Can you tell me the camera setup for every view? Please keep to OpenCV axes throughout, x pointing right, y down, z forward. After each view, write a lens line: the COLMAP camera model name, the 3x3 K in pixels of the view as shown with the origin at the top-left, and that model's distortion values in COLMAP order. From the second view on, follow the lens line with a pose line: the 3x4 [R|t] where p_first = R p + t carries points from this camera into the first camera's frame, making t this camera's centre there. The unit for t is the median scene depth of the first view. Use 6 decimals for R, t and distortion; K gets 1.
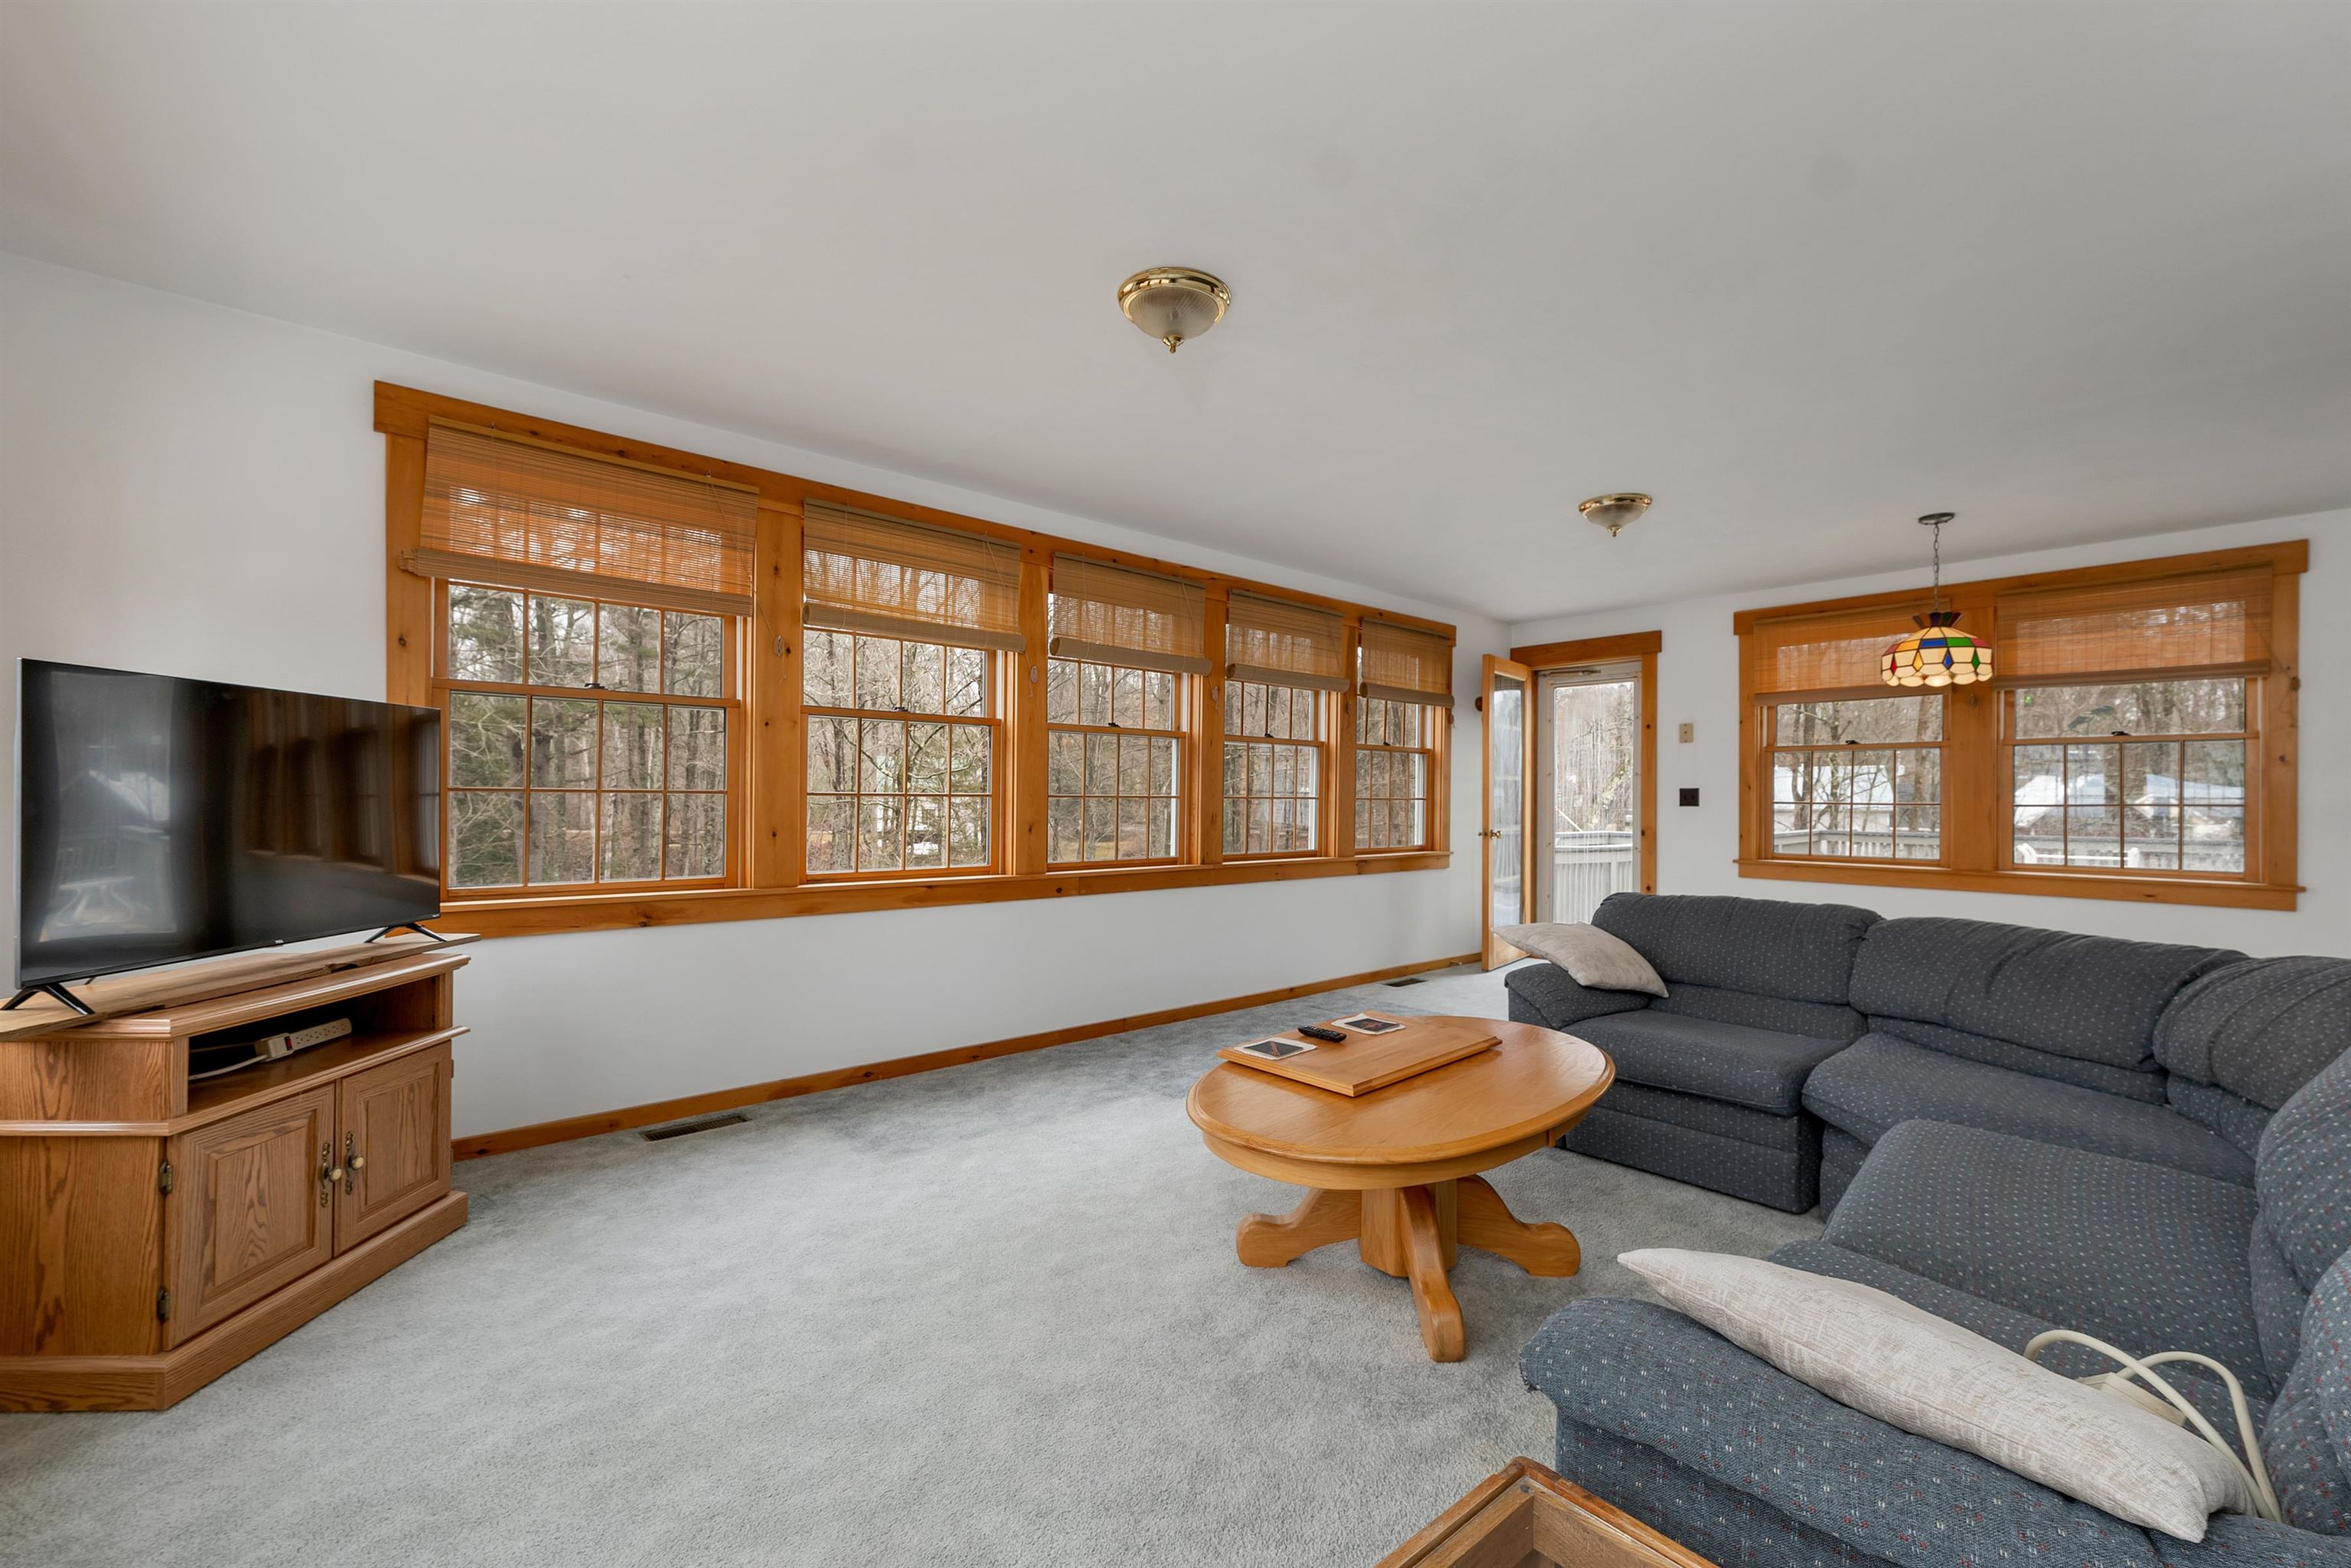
lens RADIAL K [[977.8, 0, 1177.3], [0, 977.8, 792.9], [0, 0, 1]] dist [0.001815, 0.000150]
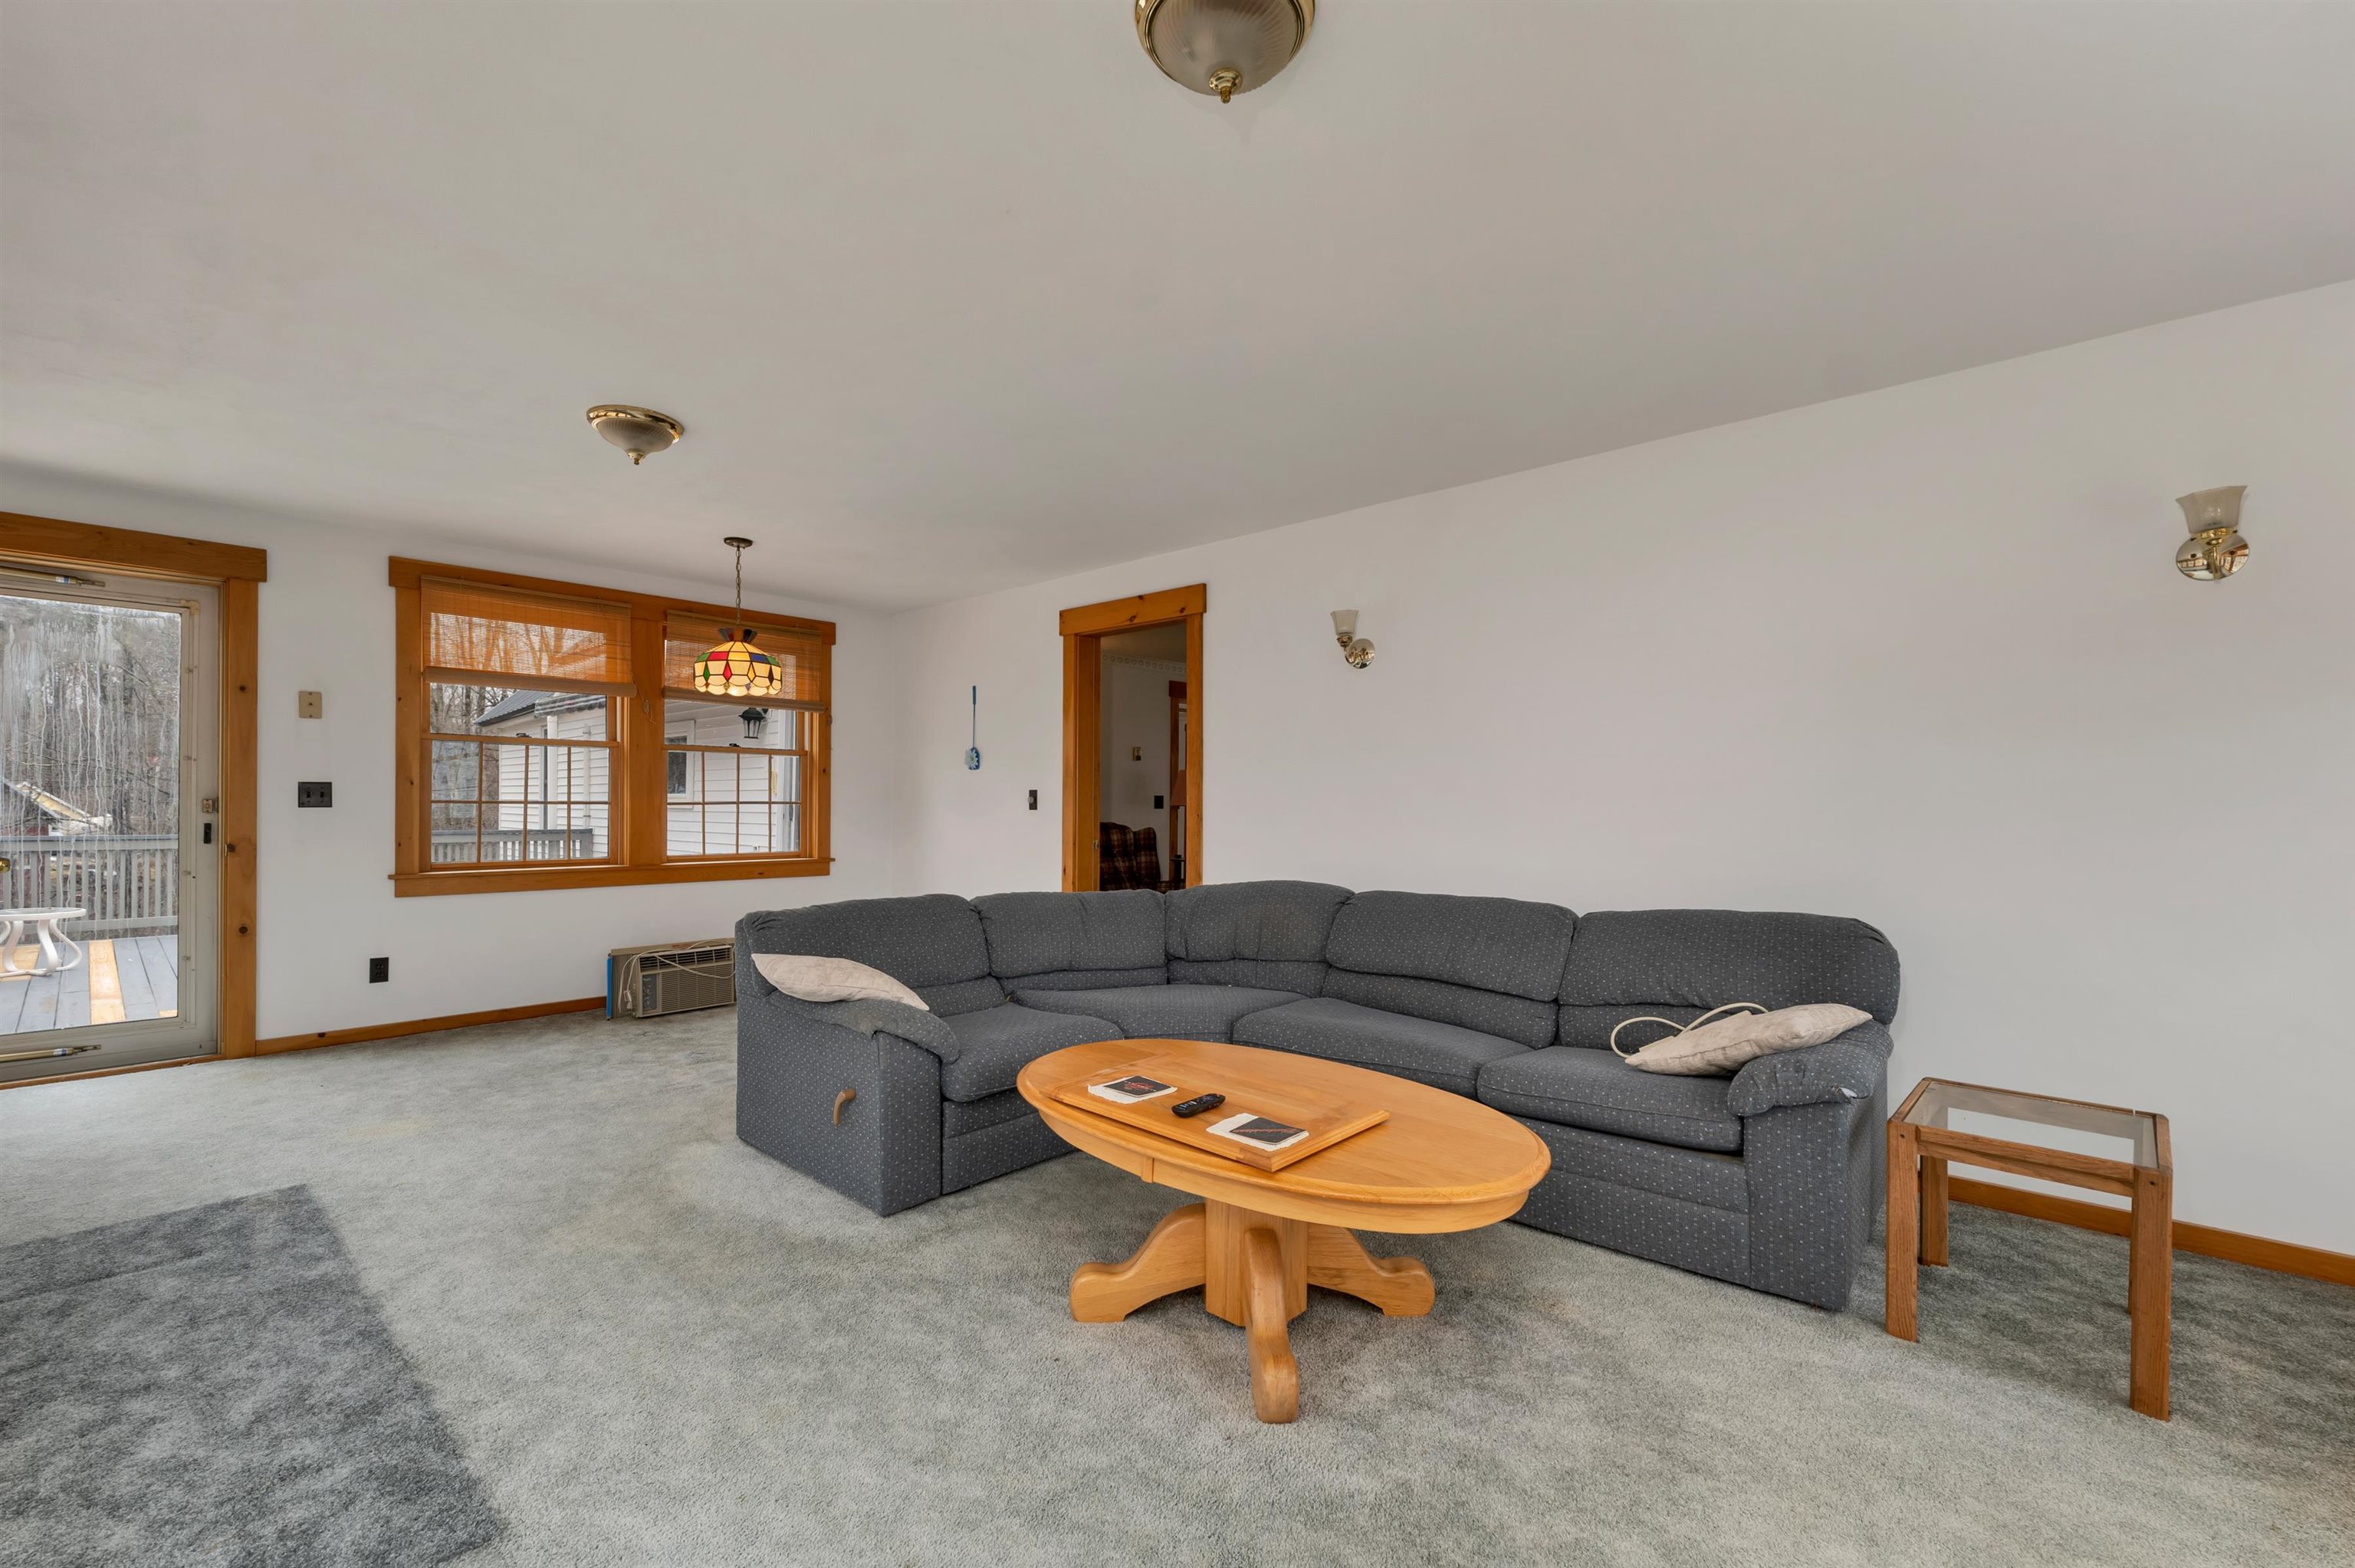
lens RADIAL K [[986.4, 0, 1164.0], [0, 986.4, 808.2], [0, 0, 1]] dist [-0.000365, 0.000225]
pose [[-0.098435, -0.012577, 0.995064, -0.271583], [-0.012216, 0.999860, 0.011429, -0.001438], [-0.995069, -0.011030, -0.098575, 0.469275]]
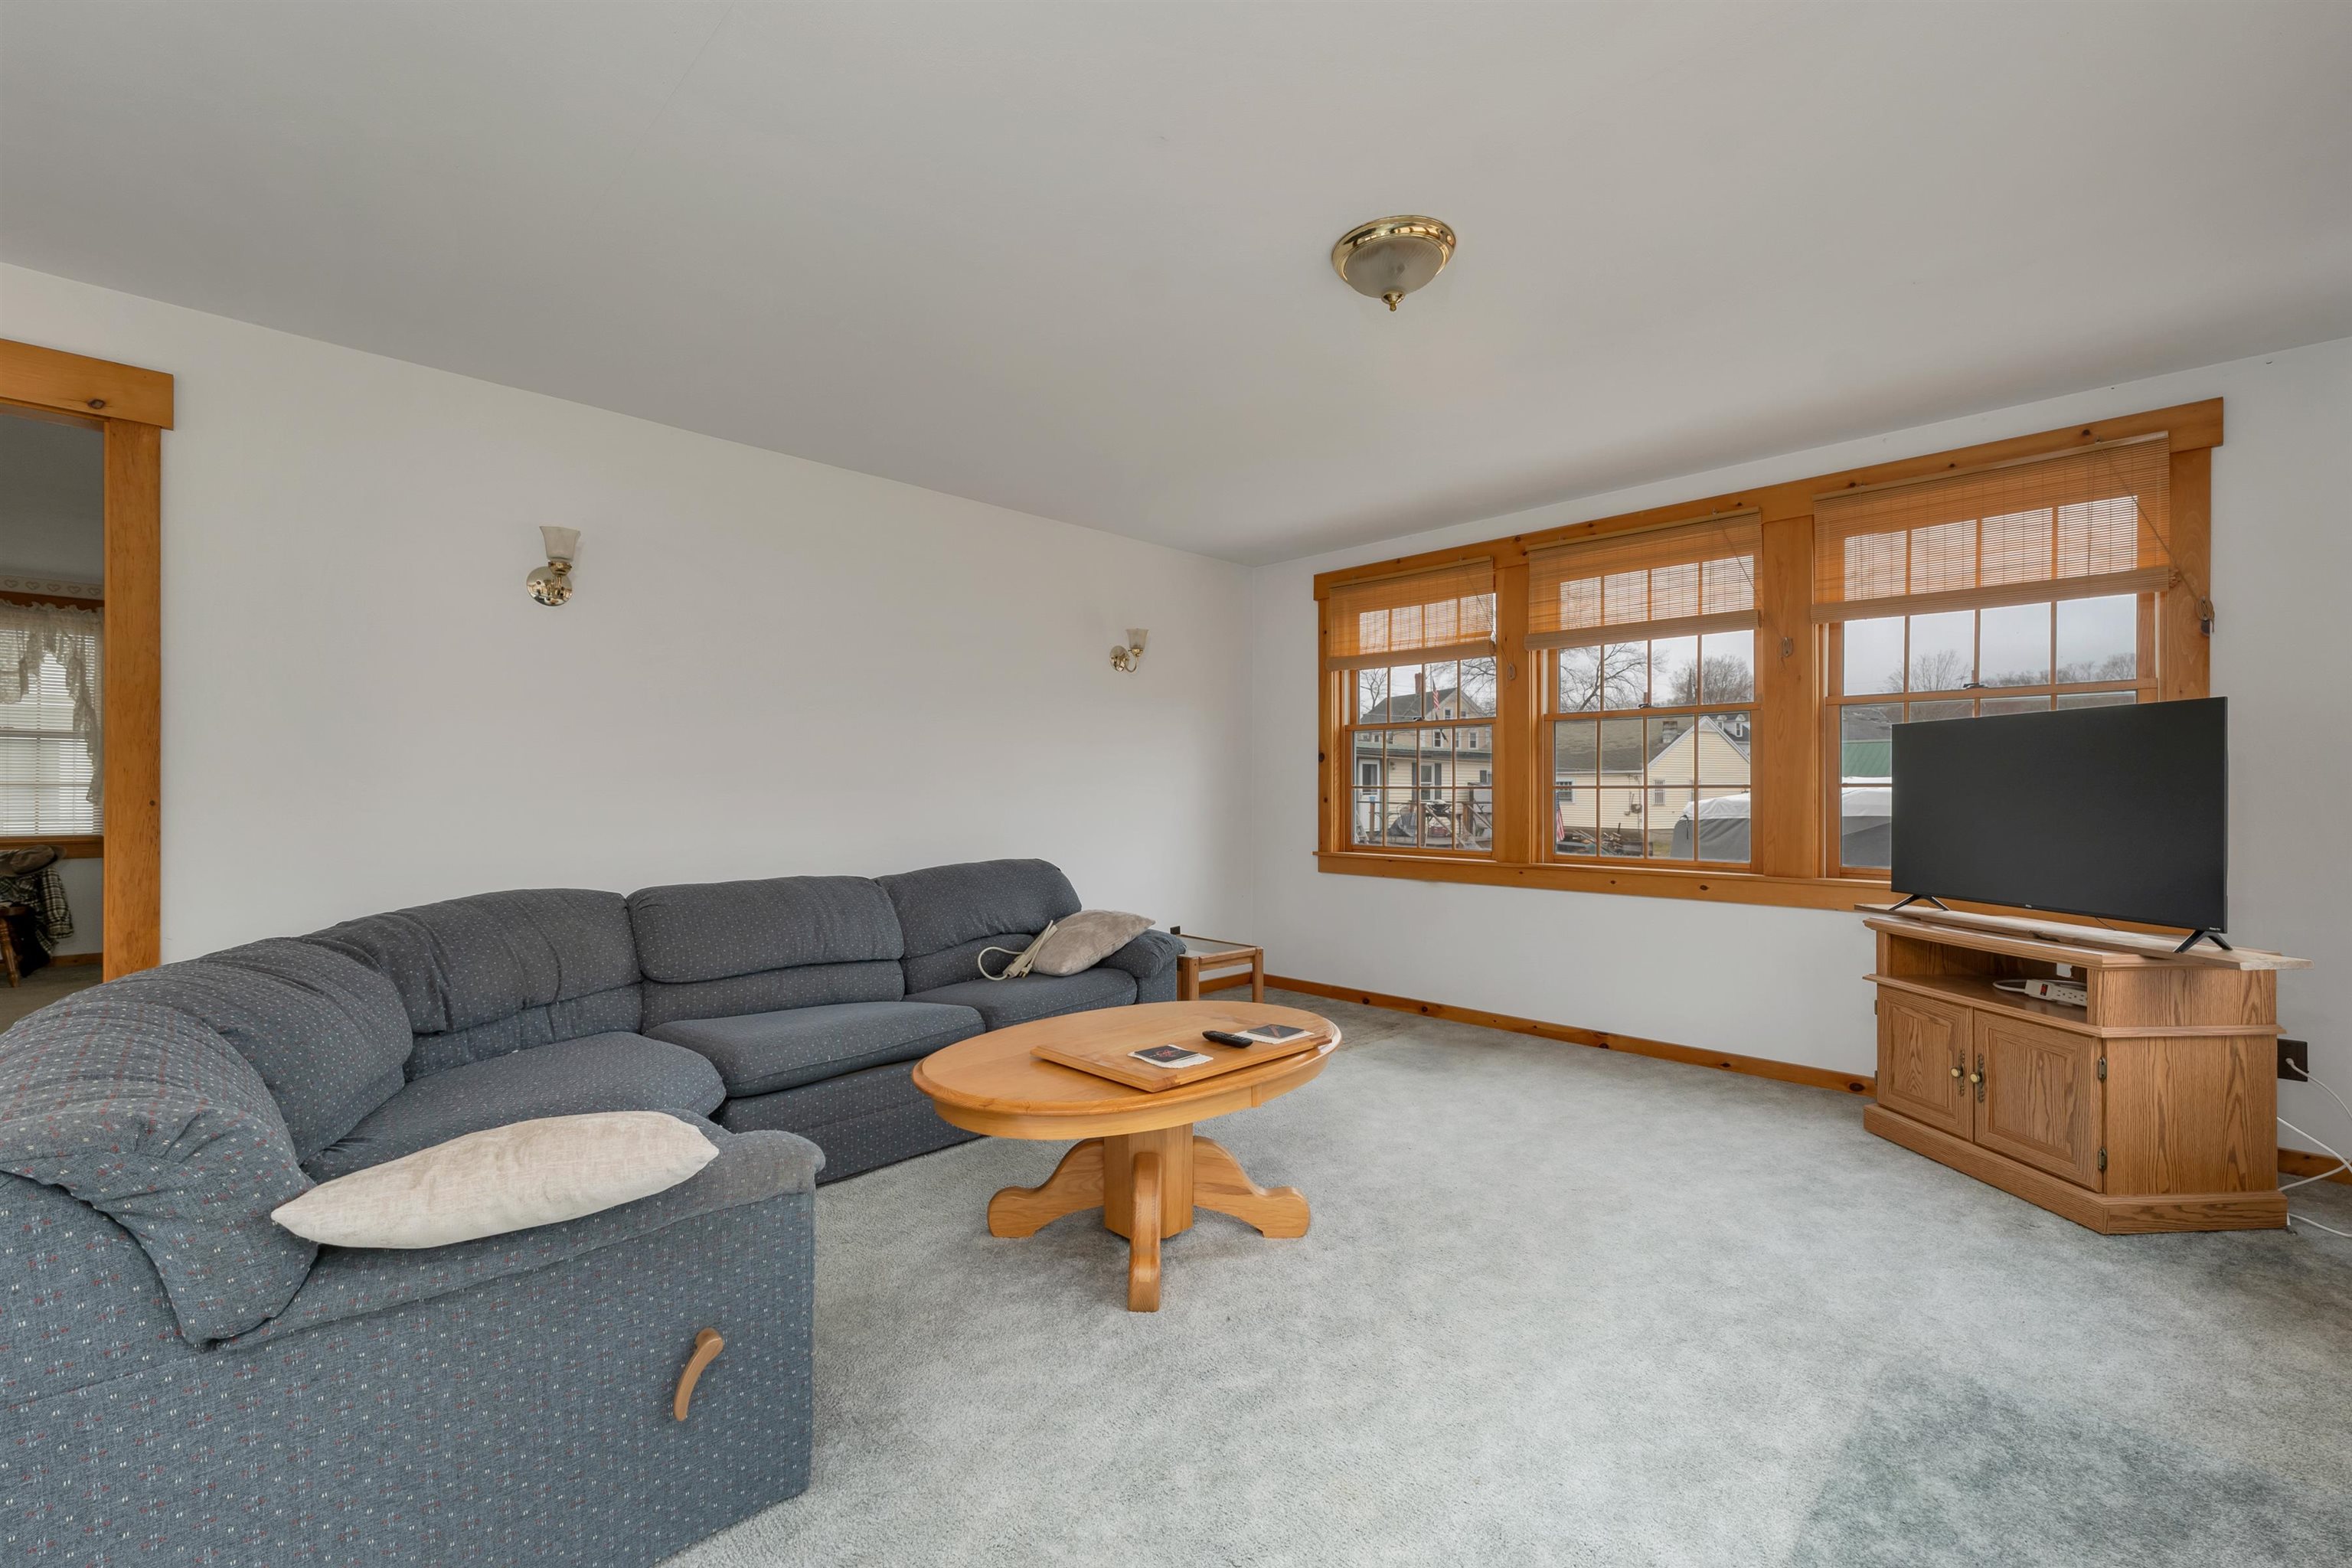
lens RADIAL K [[972.4, 0, 1173.2], [0, 972.4, 793.9], [0, 0, 1]] dist [0.000433, -0.000068]
pose [[-0.997722, -0.011723, -0.066426, 0.112806], [-0.011534, 0.999928, -0.003234, 0.005867], [0.066460, -0.002460, -0.997786, 0.817767]]
